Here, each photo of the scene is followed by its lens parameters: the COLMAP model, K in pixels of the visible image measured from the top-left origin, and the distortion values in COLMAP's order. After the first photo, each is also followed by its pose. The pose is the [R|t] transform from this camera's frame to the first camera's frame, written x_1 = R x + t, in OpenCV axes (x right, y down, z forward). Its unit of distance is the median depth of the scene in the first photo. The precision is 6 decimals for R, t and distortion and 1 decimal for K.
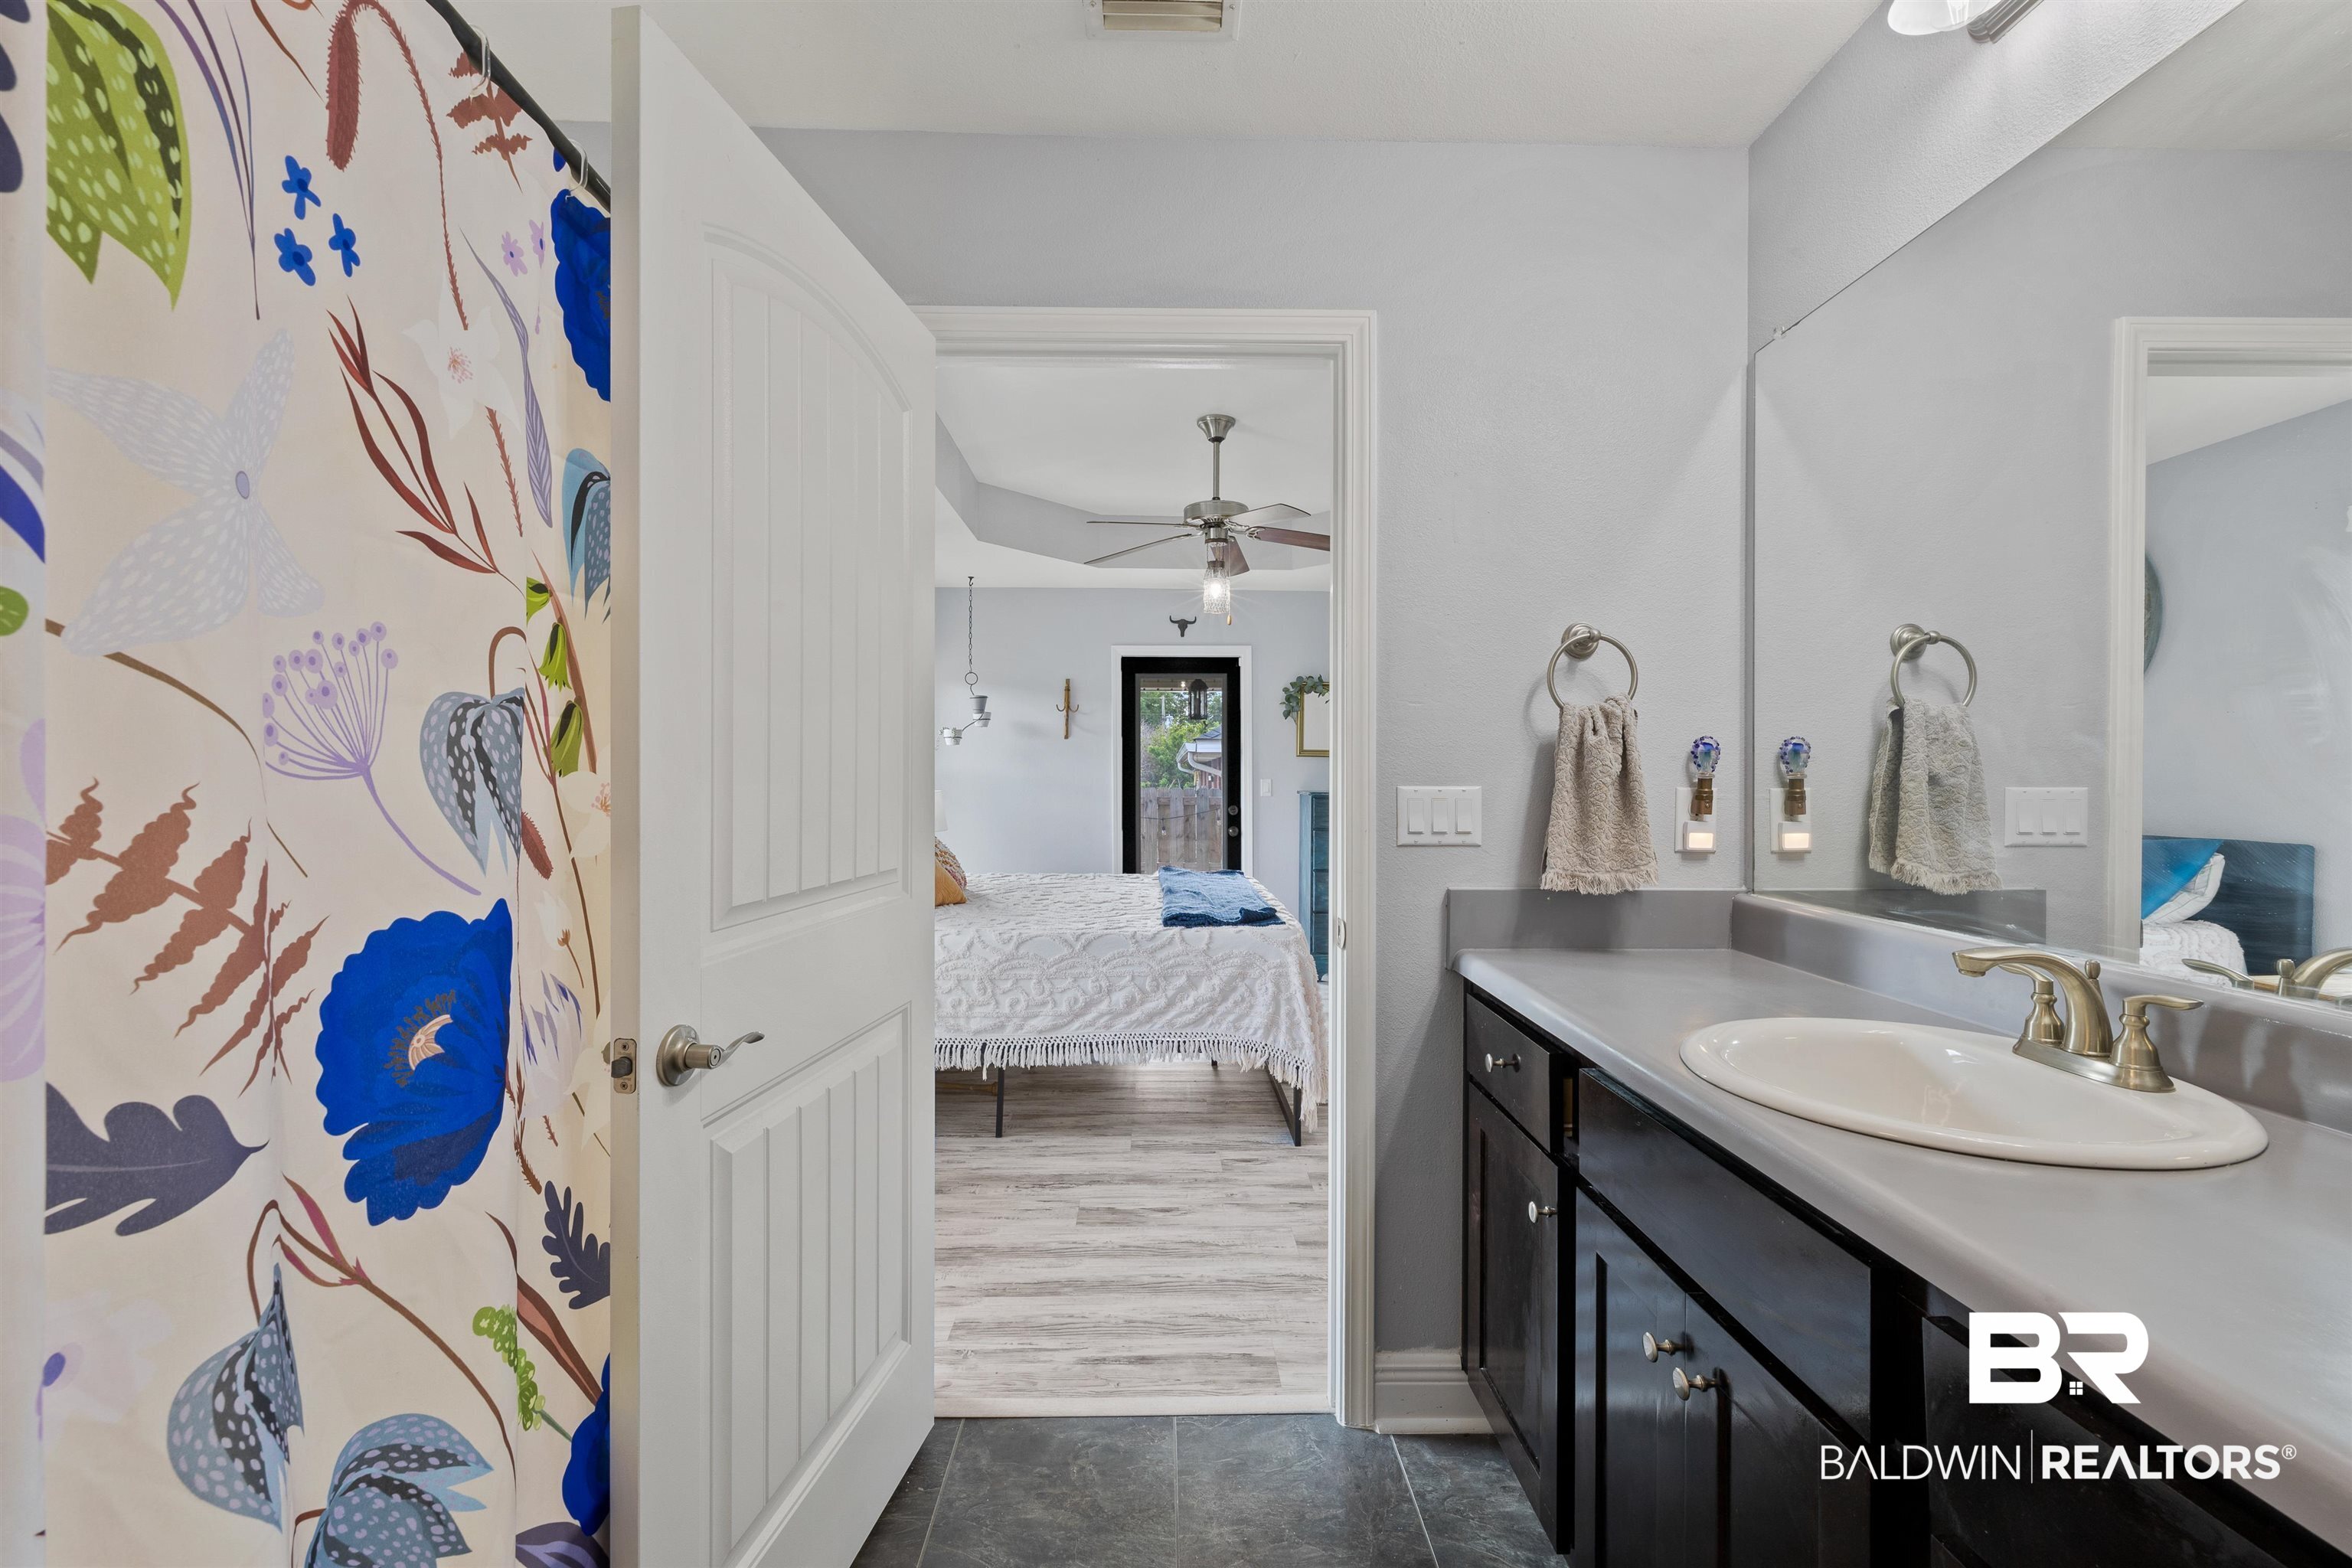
lens RADIAL K [[985.3, 0, 1176.3], [0, 985.3, 775.9], [0, 0, 1]] dist [-0.000452, 0.000007]
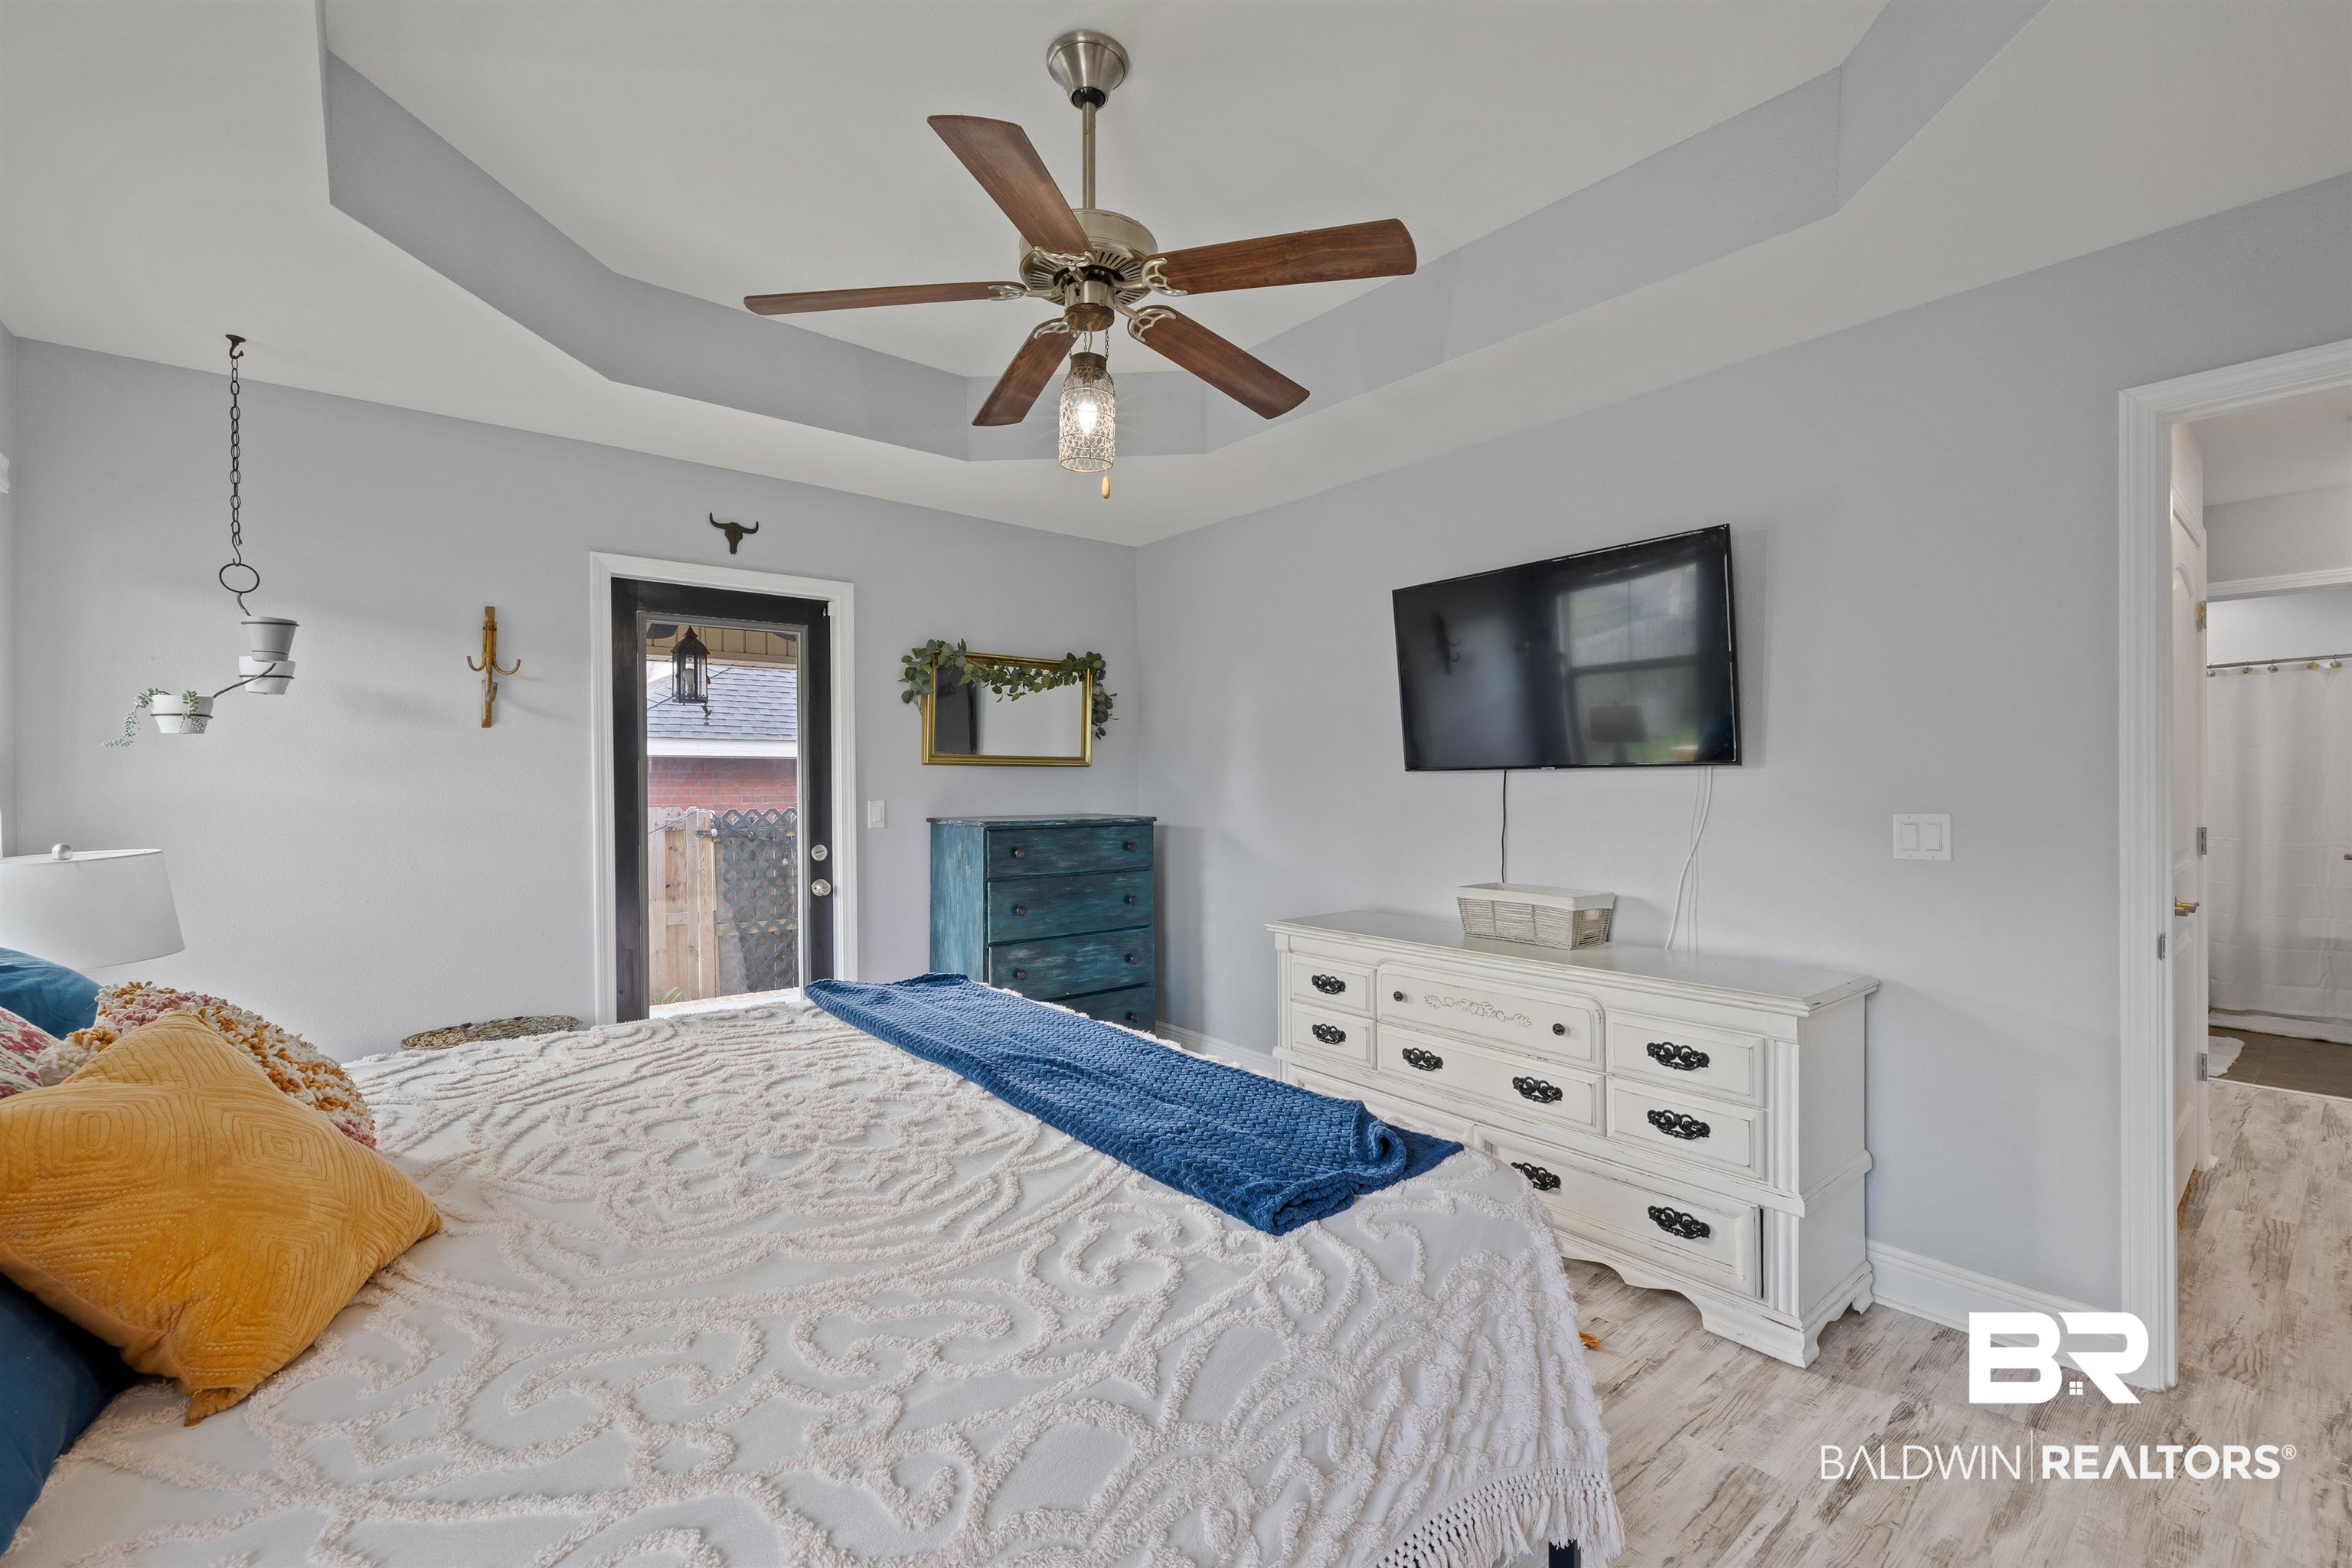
lens RADIAL K [[985.3, 0, 1174.9], [0, 985.3, 779.7], [0, 0, 1]] dist [-0.000452, 0.000007]
pose [[0.790753, -0.005869, 0.612107, -0.143950], [0.007345, 0.999973, 0.000098, -0.008416], [-0.612091, 0.004419, 0.790775, 0.397591]]
